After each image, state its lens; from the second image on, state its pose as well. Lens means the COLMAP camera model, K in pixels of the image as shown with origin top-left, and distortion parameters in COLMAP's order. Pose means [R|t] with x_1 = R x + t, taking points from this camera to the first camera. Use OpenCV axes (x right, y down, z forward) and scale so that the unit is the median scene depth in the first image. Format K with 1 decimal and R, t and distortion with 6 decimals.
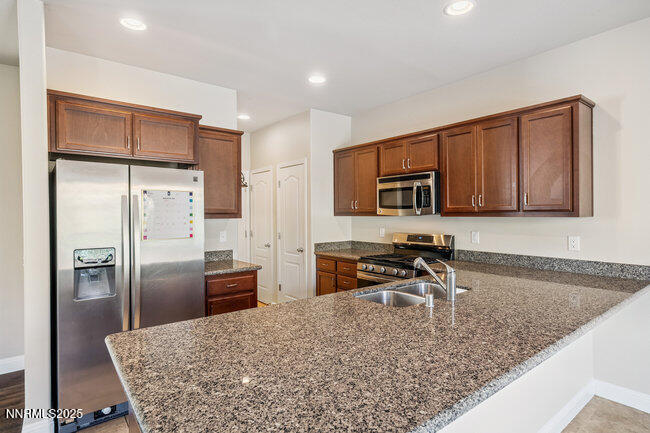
lens RADIAL K [[349.7, 0, 325.3], [0, 349.7, 213.7], [0, 0, 1]] dist [0.002313, 0.000460]
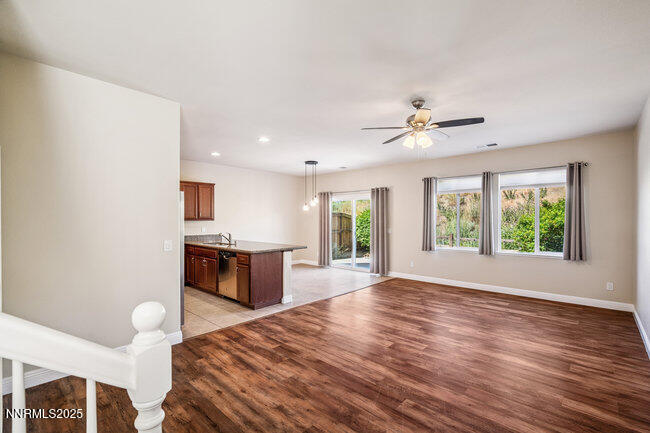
lens RADIAL K [[297.1, 0, 326.5], [0, 297.1, 219.2], [0, 0, 1]] dist [-0.003058, -0.000298]
pose [[-0.163847, 0.002423, 0.986483, -1.684000], [0.004134, 0.999990, -0.001769, 0.005496], [-0.986477, 0.003788, -0.163855, 0.320513]]
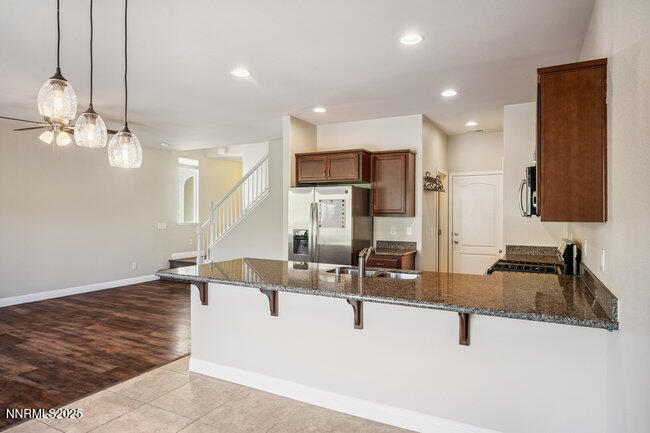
lens RADIAL K [[392.4, 0, 325.0], [0, 392.4, 216.5], [0, 0, 1]] dist [0.000449, 0.000240]
pose [[0.407027, 0.012342, -0.913333, 1.017860], [-0.008124, 0.999918, 0.009892, -0.000740], [0.913380, 0.003394, 0.407094, 0.145155]]
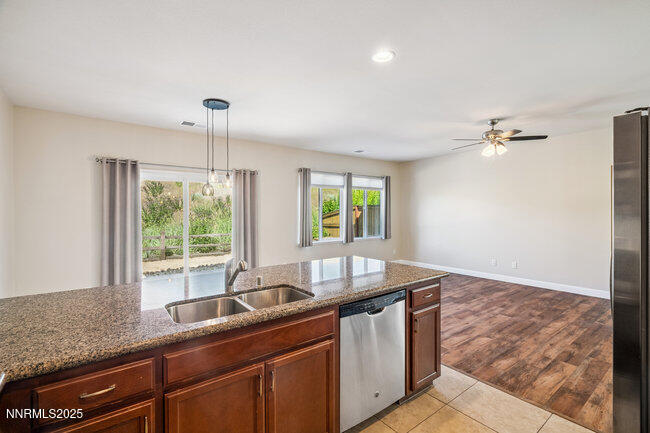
lens RADIAL K [[293.7, 0, 326.7], [0, 293.7, 213.7], [0, 0, 1]] dist [-0.003312, -0.000492]
pose [[-0.999854, 0.008270, 0.014927, 0.012858], [0.008354, 0.999949, 0.005614, 0.001874], [-0.014880, 0.005738, -0.999873, 1.161331]]
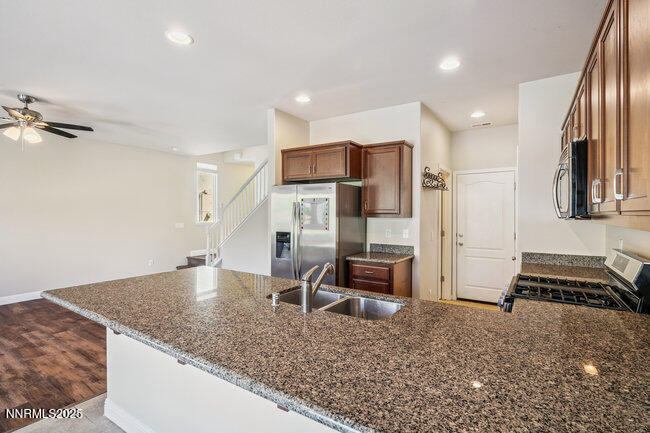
lens RADIAL K [[314.3, 0, 325.0], [0, 314.3, 216.5], [0, 0, 1]] dist [0.002160, 0.000639]
pose [[0.322927, 0.012688, -0.946339, 0.675406], [-0.007906, 0.999911, 0.010708, -0.000526], [0.946391, 0.004024, 0.322999, 0.471077]]
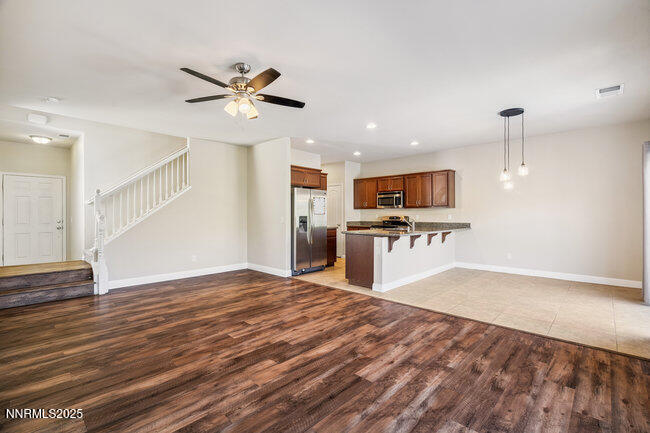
lens RADIAL K [[293.7, 0, 326.7], [0, 293.7, 213.7], [0, 0, 1]] dist [-0.003312, -0.000492]
pose [[0.988982, 0.003712, 0.147992, -0.588501], [-0.002829, 0.999977, -0.006177, 0.064300], [-0.148011, 0.005691, 0.988969, -1.118929]]
